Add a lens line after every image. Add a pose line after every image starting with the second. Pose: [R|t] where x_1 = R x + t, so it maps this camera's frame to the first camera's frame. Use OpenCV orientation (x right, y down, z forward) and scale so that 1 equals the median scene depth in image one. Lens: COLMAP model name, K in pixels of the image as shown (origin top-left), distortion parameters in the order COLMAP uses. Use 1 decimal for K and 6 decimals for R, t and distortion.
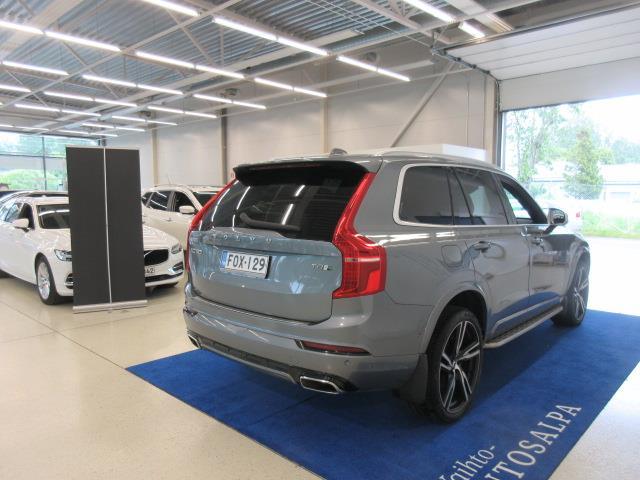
lens RADIAL K [[473.7, 0, 320.0], [0, 473.7, 240.0], [0, 0, 1]] dist [0.007779, 0.003419]
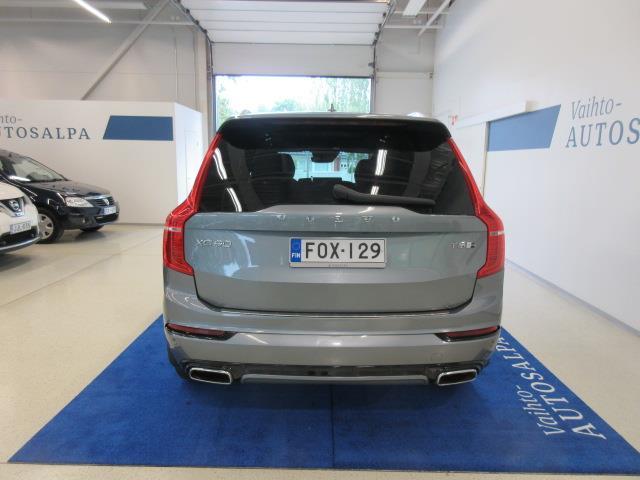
lens RADIAL K [[473.7, 0, 320.0], [0, 473.7, 240.0], [0, 0, 1]] dist [0.007779, 0.003419]
pose [[0.730519, -0.096011, 0.676110, -0.678906], [0.045189, 0.994694, 0.092425, -0.039355], [-0.681396, -0.036965, 0.730981, 0.472153]]
